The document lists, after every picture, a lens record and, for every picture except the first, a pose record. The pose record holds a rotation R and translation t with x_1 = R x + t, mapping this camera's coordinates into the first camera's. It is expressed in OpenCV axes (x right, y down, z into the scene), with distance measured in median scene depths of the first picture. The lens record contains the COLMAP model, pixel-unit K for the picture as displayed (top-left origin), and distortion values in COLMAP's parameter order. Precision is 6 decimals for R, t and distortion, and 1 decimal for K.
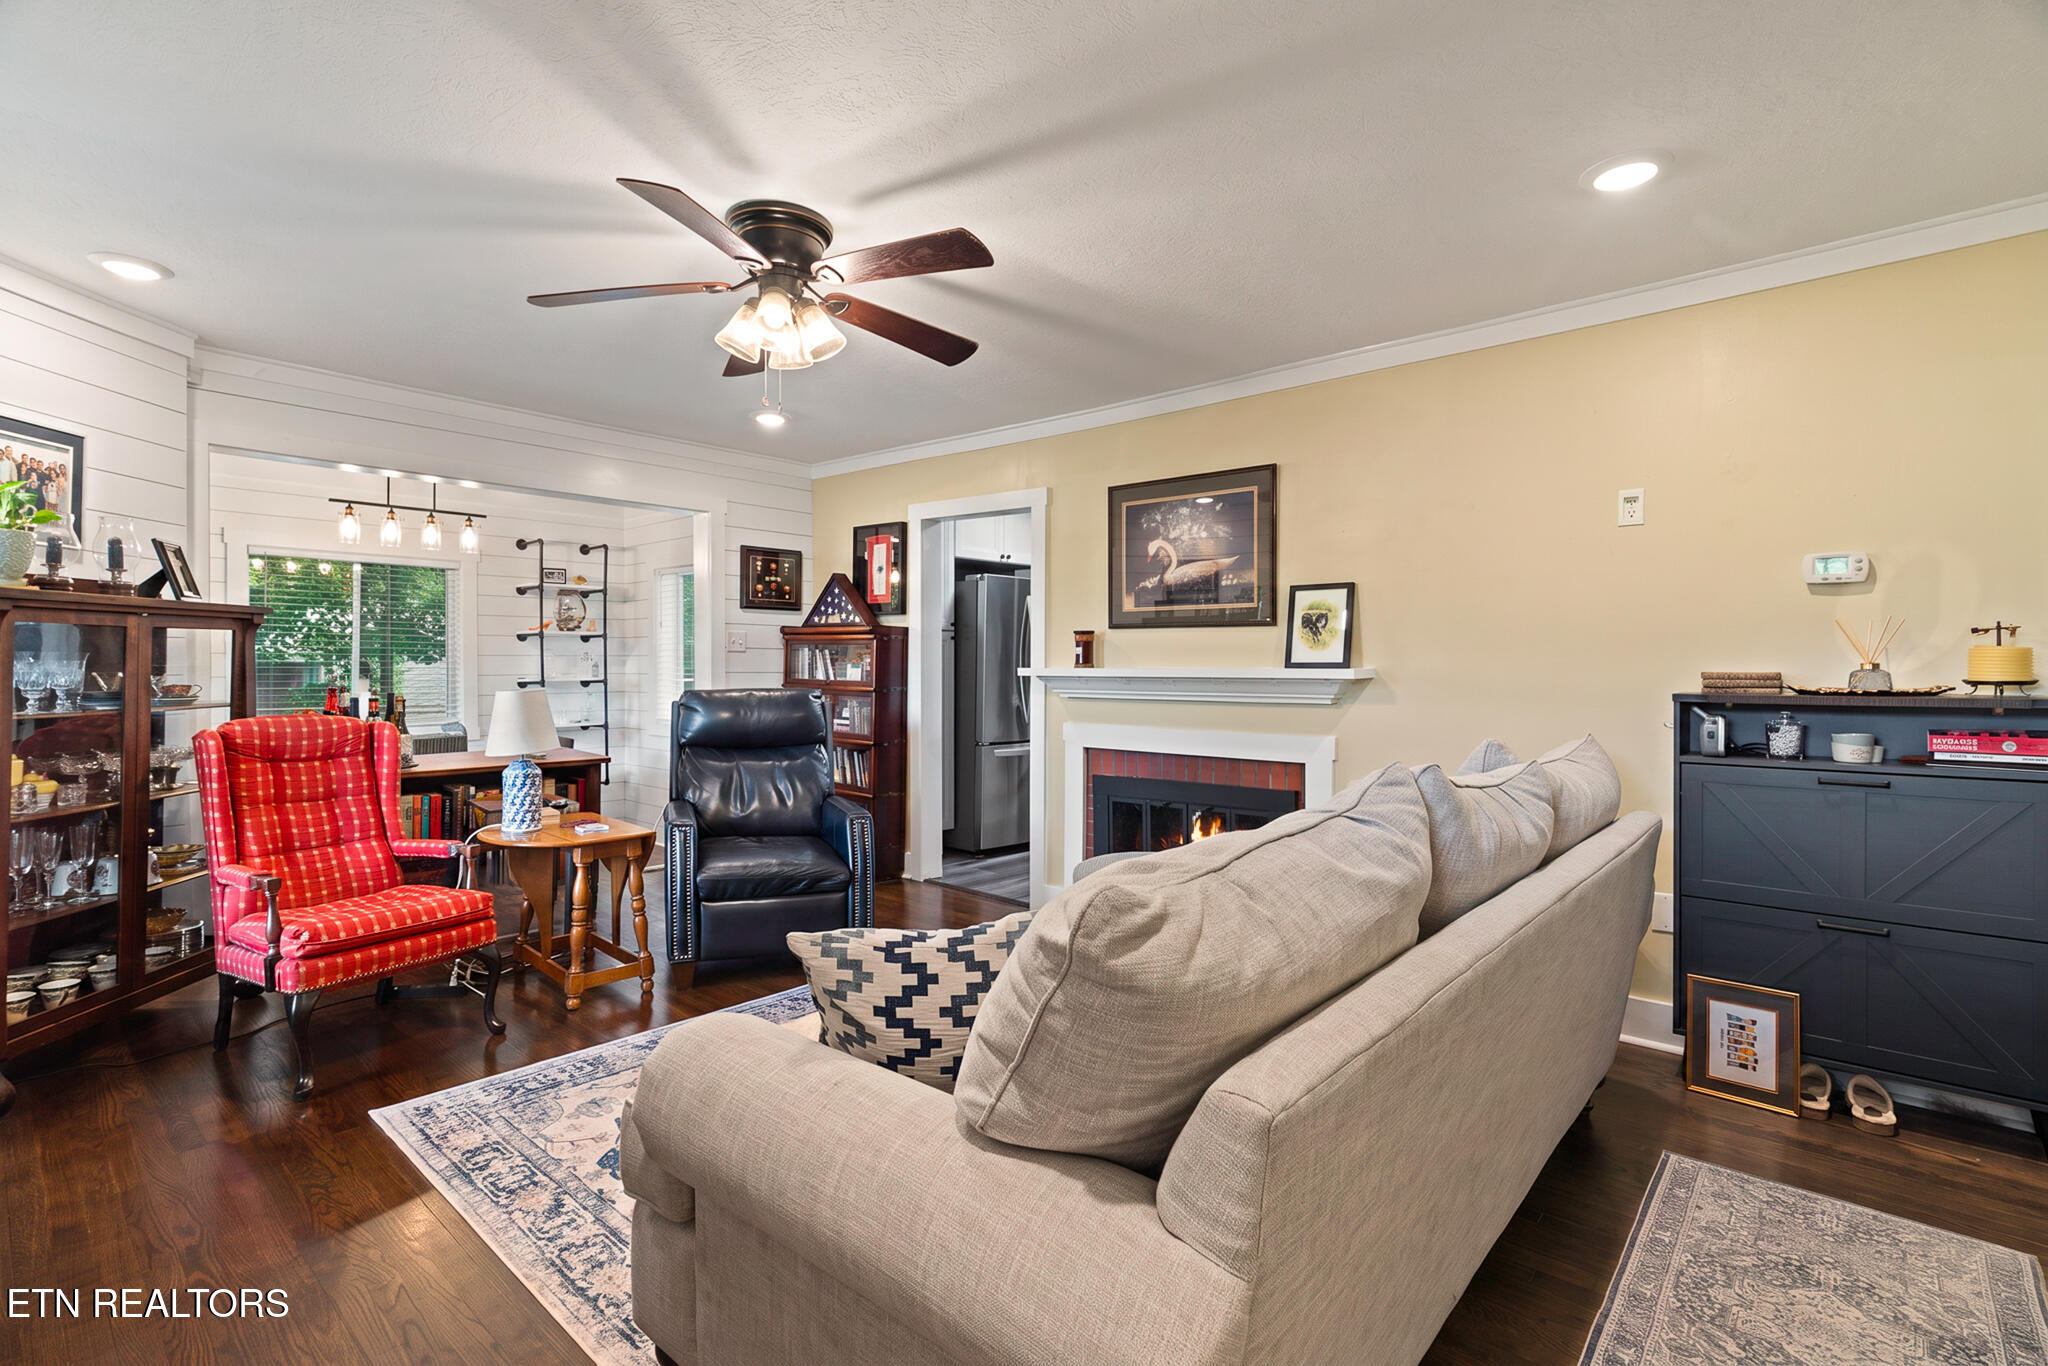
lens RADIAL K [[927.8, 0, 1023.3], [0, 927.8, 665.8], [0, 0, 1]] dist [-0.007641, 0.002468]
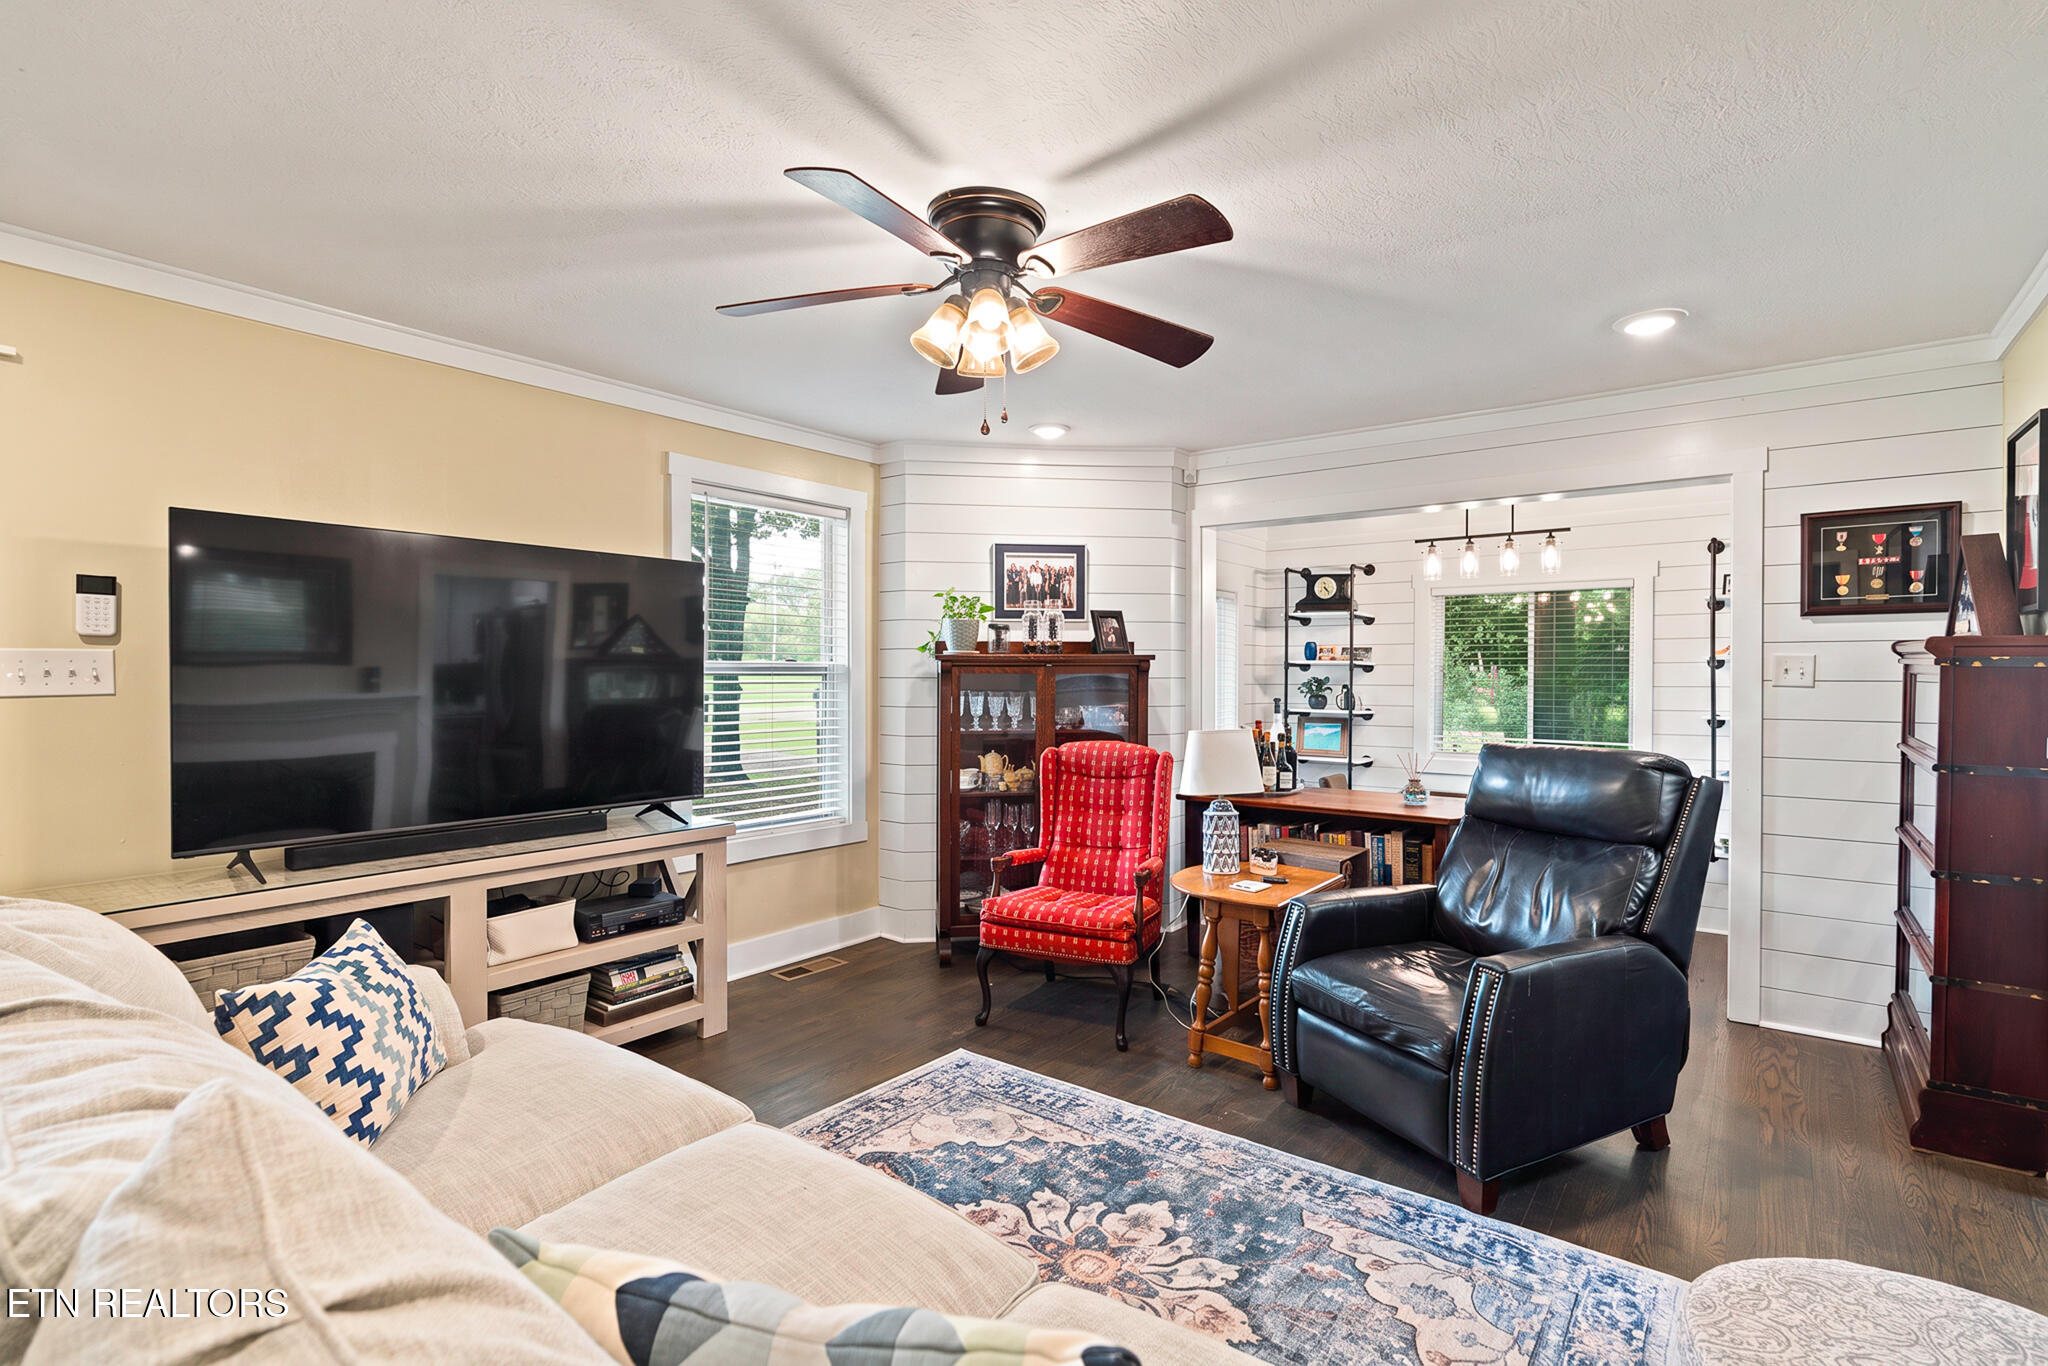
lens RADIAL K [[960.1, 0, 1020.4], [0, 960.1, 676.6], [0, 0, 1]] dist [-0.009960, 0.000236]
pose [[0.076000, -0.004118, -0.997099, 0.456201], [-0.004928, 0.999978, -0.004505, -0.025554], [0.997096, 0.005256, 0.075978, 0.685139]]
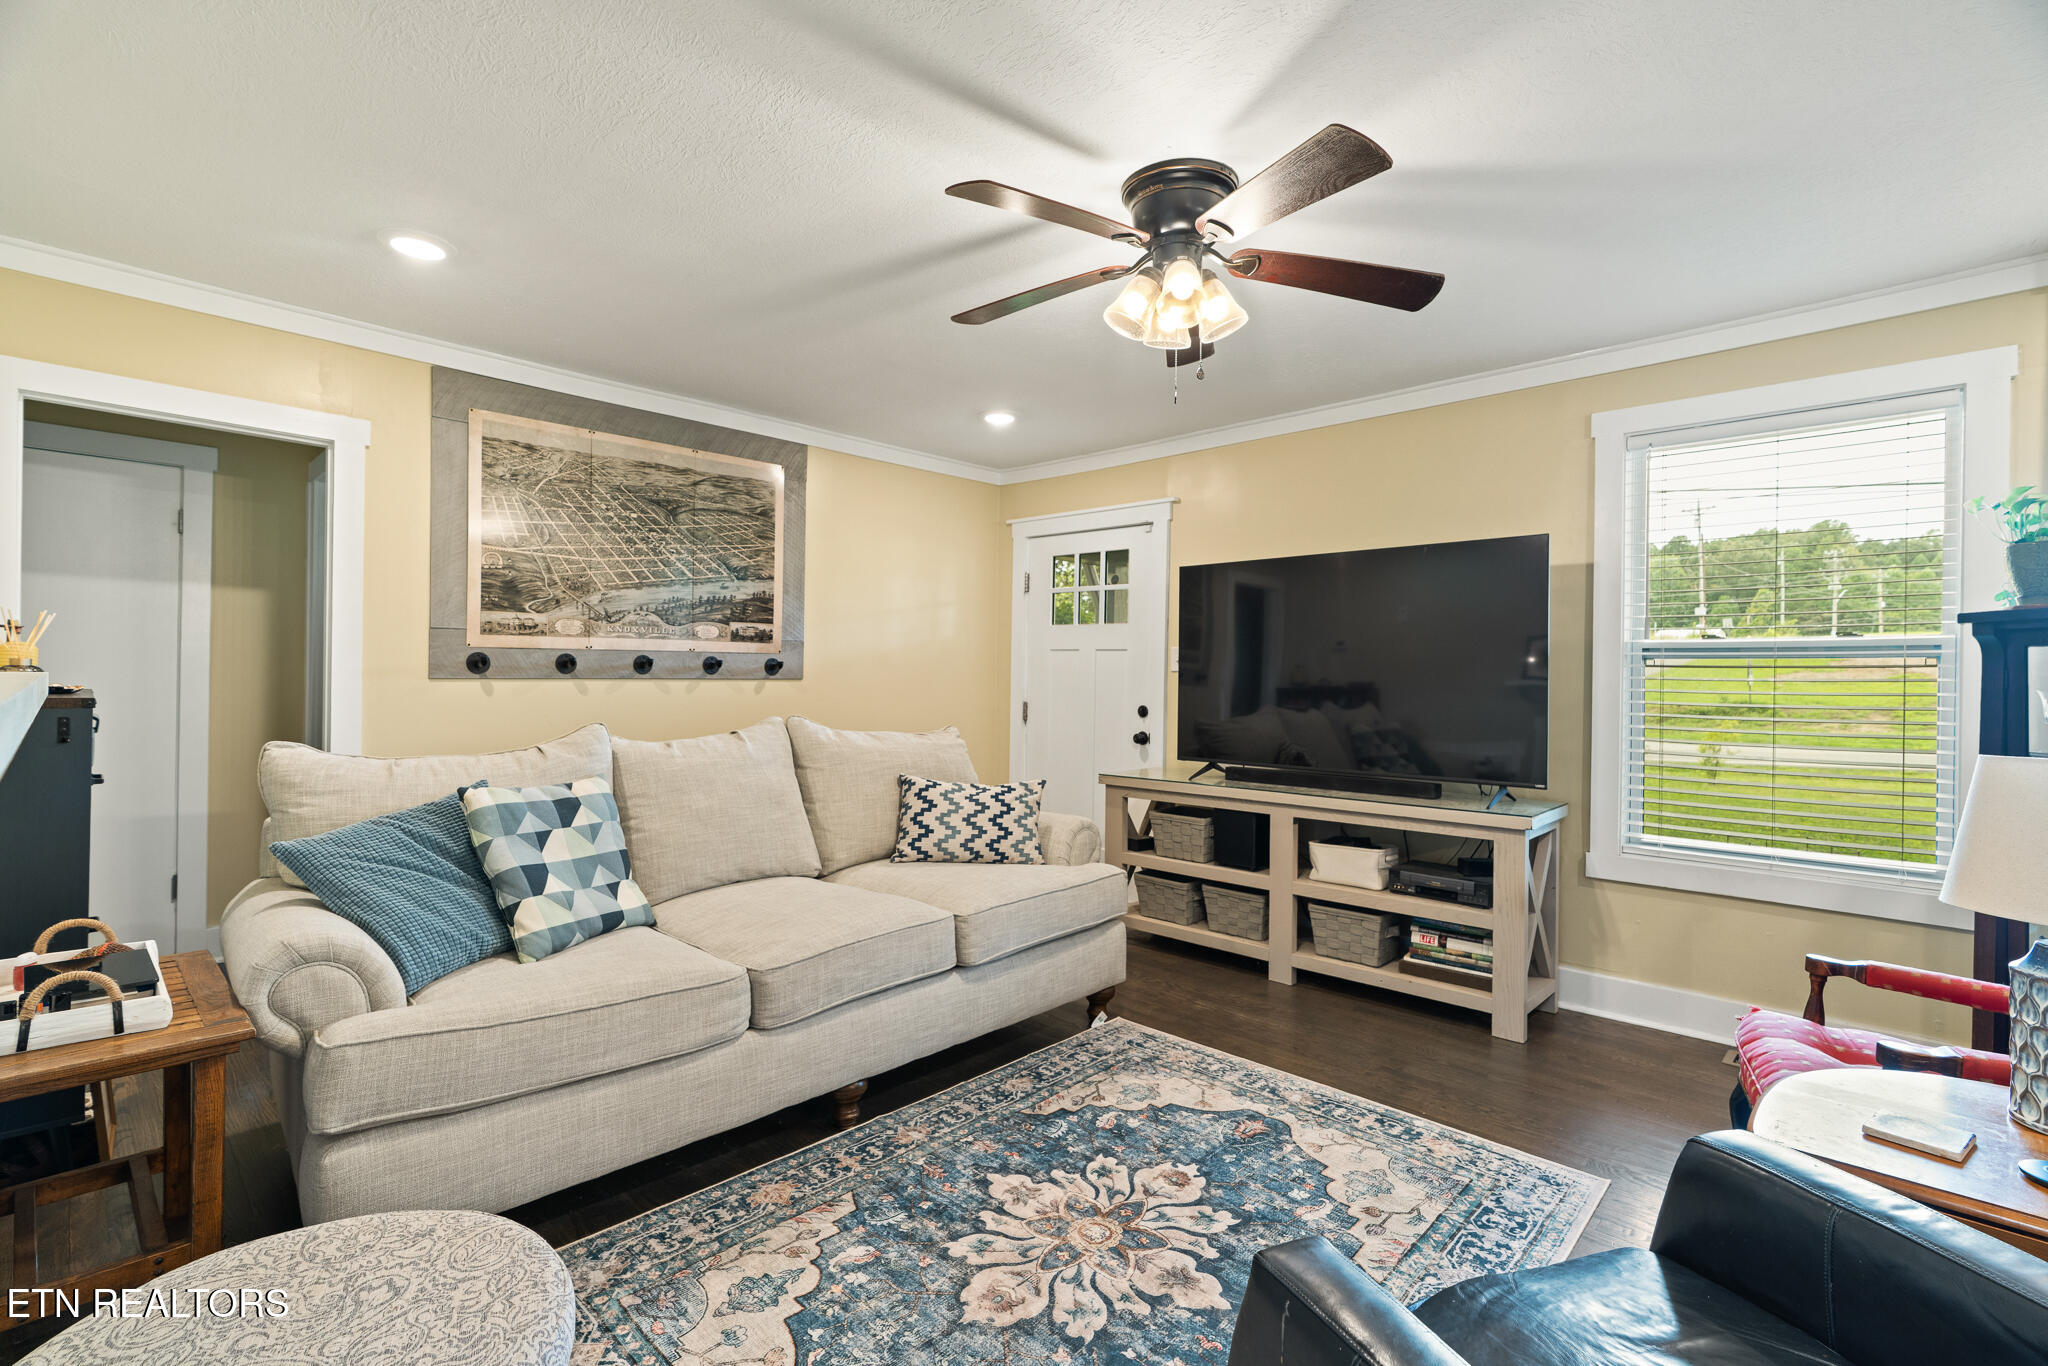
lens RADIAL K [[927.8, 0, 1037.9], [0, 927.8, 681.4], [0, 0, 1]] dist [-0.007641, 0.002468]
pose [[-0.999173, -0.014582, 0.037960, -0.119169], [-0.014325, 0.999873, 0.007046, -0.005956], [-0.038058, 0.006497, -0.999254, 1.349171]]
